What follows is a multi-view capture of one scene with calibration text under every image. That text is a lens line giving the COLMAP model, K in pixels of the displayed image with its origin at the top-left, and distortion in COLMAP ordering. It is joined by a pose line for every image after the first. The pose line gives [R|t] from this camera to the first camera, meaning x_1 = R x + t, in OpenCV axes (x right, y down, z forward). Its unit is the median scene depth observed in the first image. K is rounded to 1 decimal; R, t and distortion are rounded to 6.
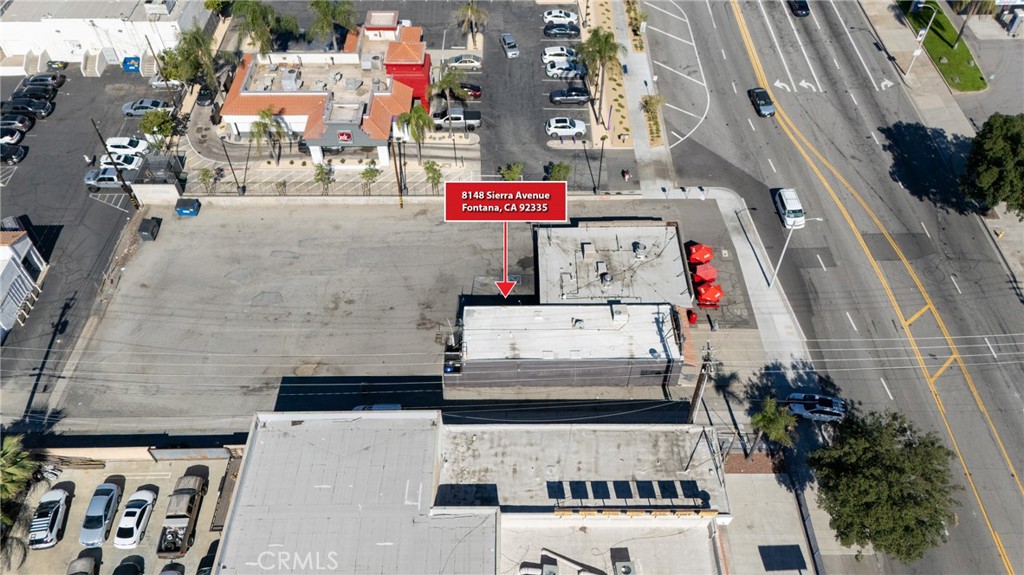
lens RADIAL K [[754.7, 0, 512.0], [0, 754.7, 287.5], [0, 0, 1]] dist [0.034923, -0.007740]
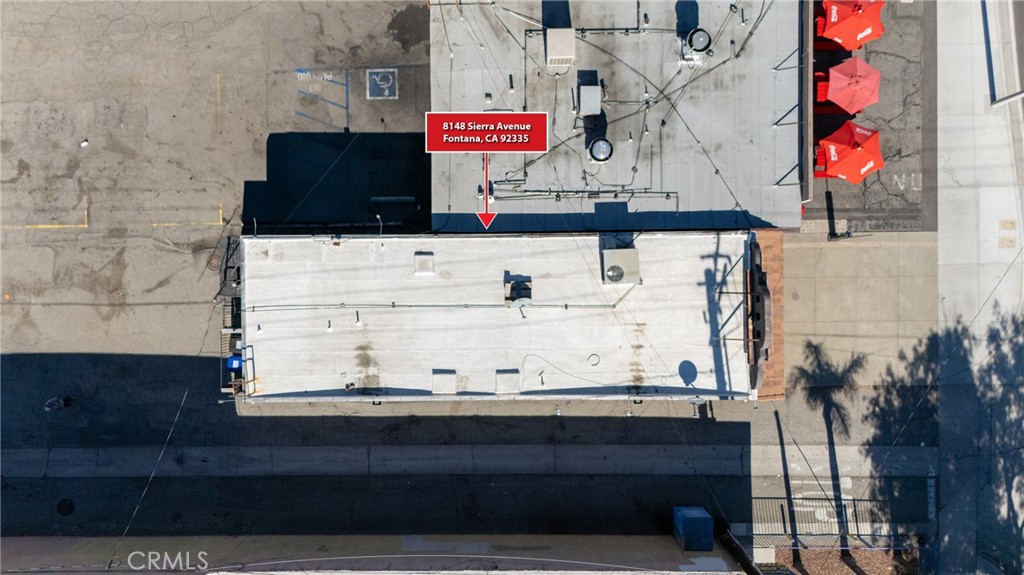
lens RADIAL K [[754.7, 0, 512.0], [0, 754.7, 287.5], [0, 0, 1]] dist [0.034923, -0.007740]
pose [[0.999971, -0.005796, -0.004997, 0.085025], [0.007651, 0.746610, 0.665219, -0.227322], [-0.000124, -0.665237, 0.746632, 0.681588]]
